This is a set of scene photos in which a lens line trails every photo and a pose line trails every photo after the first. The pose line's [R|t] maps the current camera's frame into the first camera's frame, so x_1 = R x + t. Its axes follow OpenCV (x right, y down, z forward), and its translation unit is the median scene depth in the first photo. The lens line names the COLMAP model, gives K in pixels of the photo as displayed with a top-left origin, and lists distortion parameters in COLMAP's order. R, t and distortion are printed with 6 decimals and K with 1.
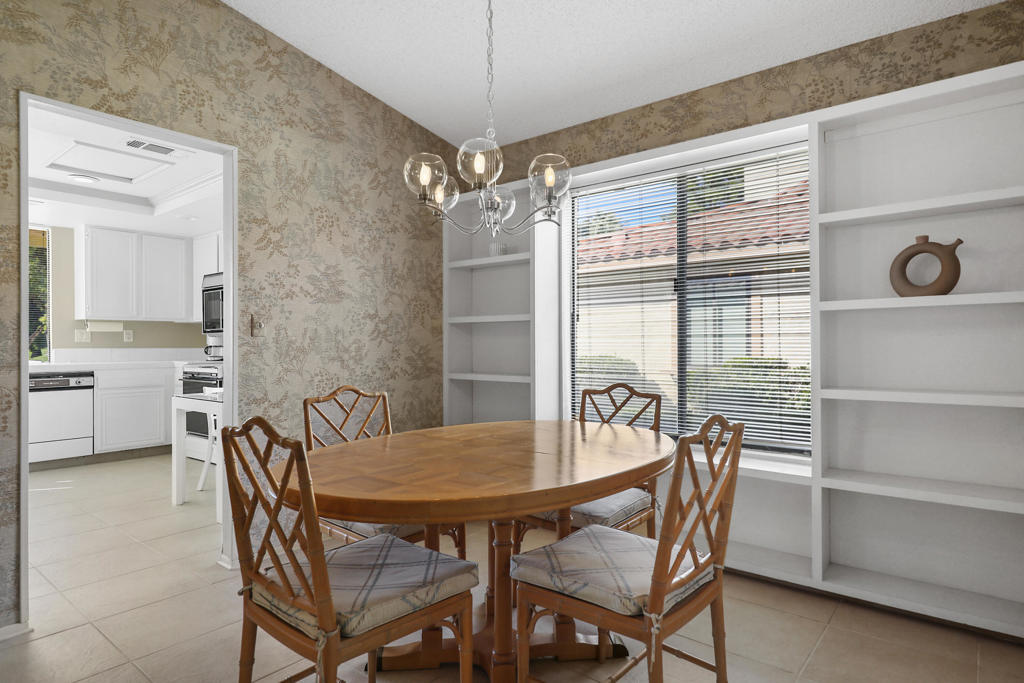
lens RADIAL K [[569.1, 0, 522.7], [0, 569.1, 342.2], [0, 0, 1]] dist [0.014676, -0.007091]
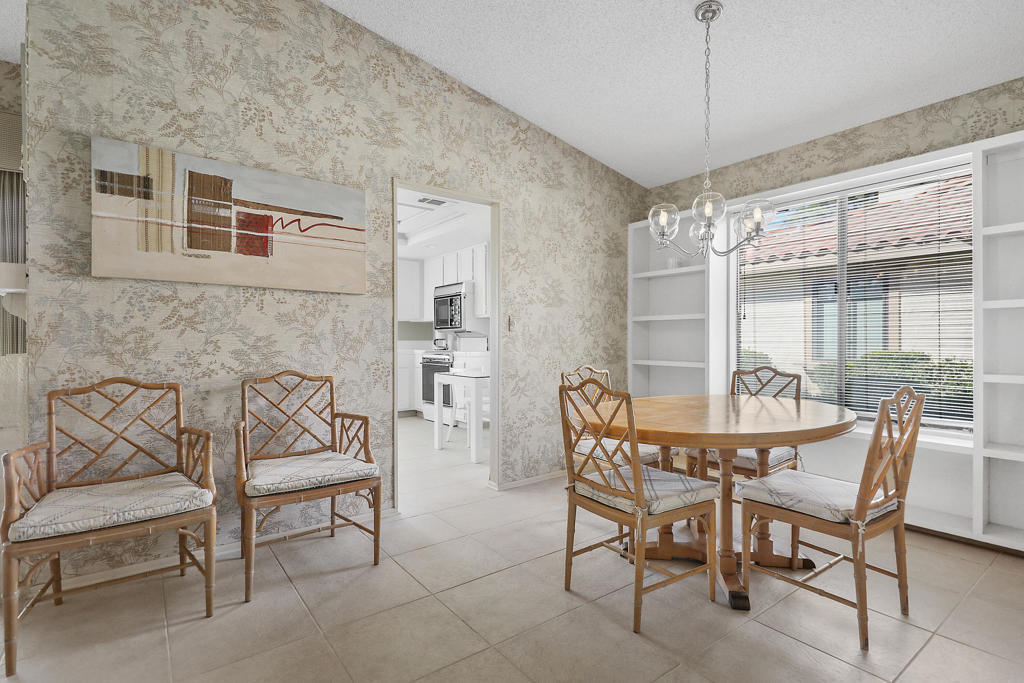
lens RADIAL K [[493.6, 0, 524.2], [0, 493.6, 342.5], [0, 0, 1]] dist [0.008427, -0.005804]
pose [[0.972209, 0.004106, -0.234079, -0.134952], [-0.001792, 0.999947, 0.010095, 0.005224], [0.234108, -0.009395, 0.972165, -0.183465]]
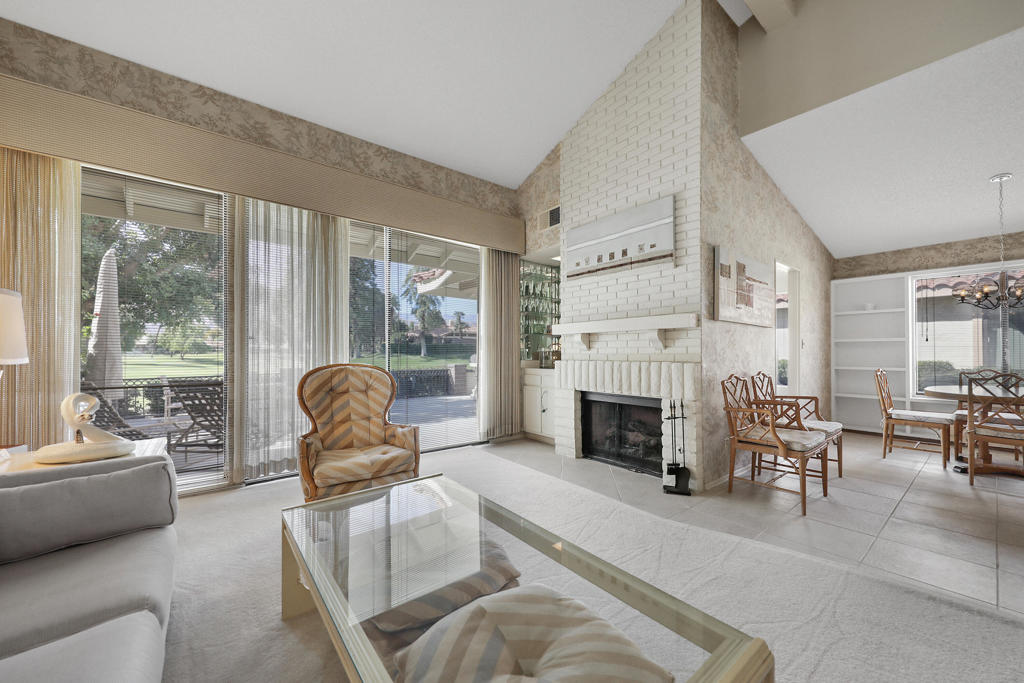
lens RADIAL K [[392.6, 0, 514.7], [0, 392.6, 350.1], [0, 0, 1]] dist [-0.003848, -0.000792]
pose [[0.976438, 0.005465, -0.215731, -1.188864], [-0.006198, 0.999977, -0.002720, 0.007382], [0.215711, 0.003993, 0.976449, -0.775744]]
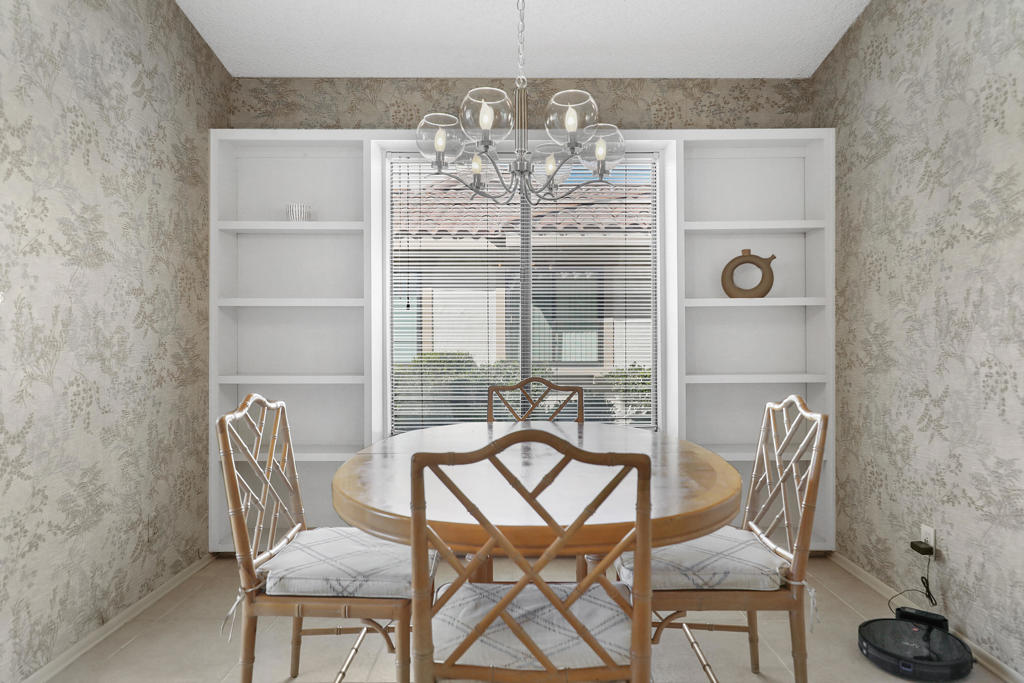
lens RADIAL K [[630.3, 0, 526.2], [0, 630.3, 342.3], [0, 0, 1]] dist [0.014225, -0.005346]
pose [[0.778370, -0.001203, 0.627804, -0.413340], [-0.002838, 0.999981, 0.005436, 0.008221], [-0.627799, -0.006013, 0.778352, 0.175439]]
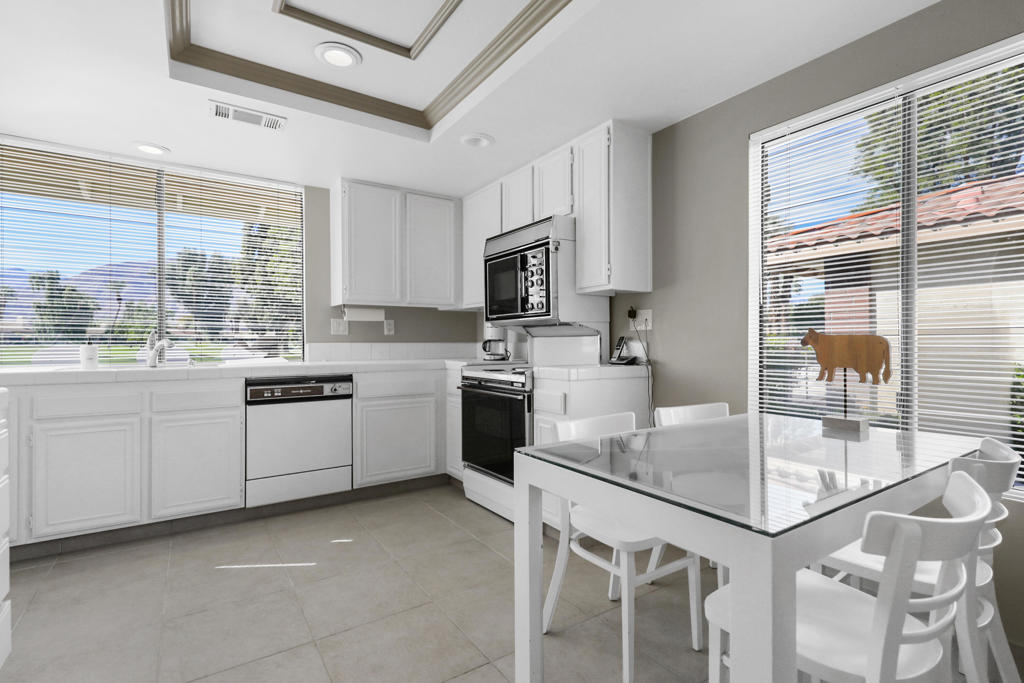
lens RADIAL K [[480.7, 0, 533.0], [0, 480.7, 336.4], [0, 0, 1]] dist [0.003305, 0.000827]
pose [[0.963313, -0.003711, -0.268356, -0.634533], [0.002130, 0.999979, -0.006182, 0.012267], [0.268374, 0.005384, 0.963300, 0.824382]]
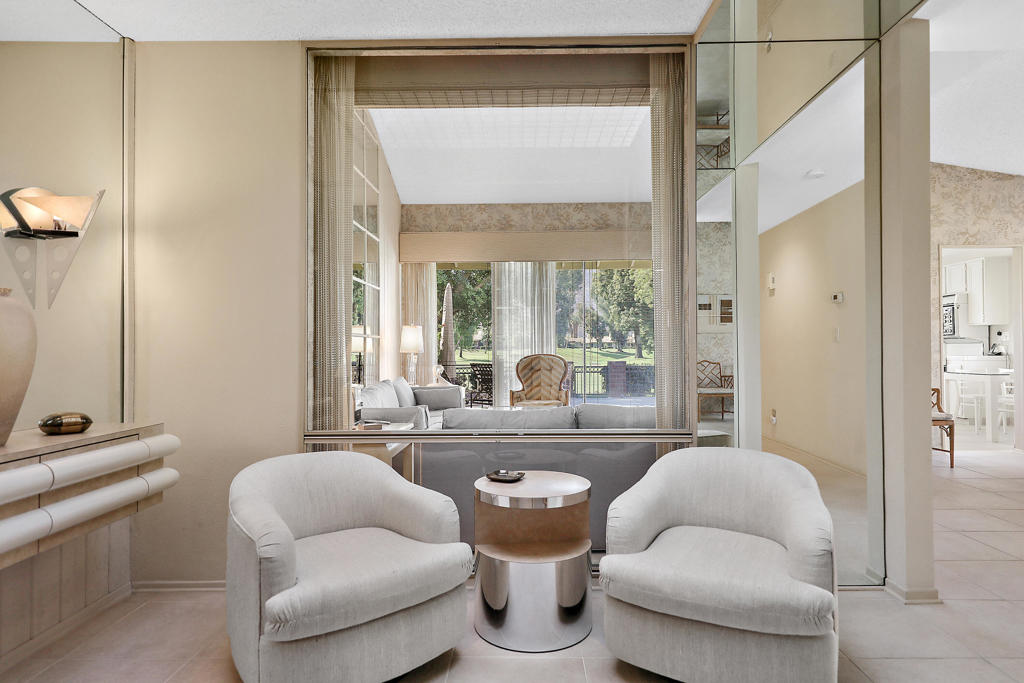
lens RADIAL K [[569.1, 0, 512.5], [0, 569.1, 338.2], [0, 0, 1]] dist [0.014676, -0.007091]
pose [[0.604770, -0.012276, -0.796305, 0.007924], [0.006051, 0.999923, -0.010820, -0.001630], [0.796377, 0.001725, 0.604798, -1.463433]]
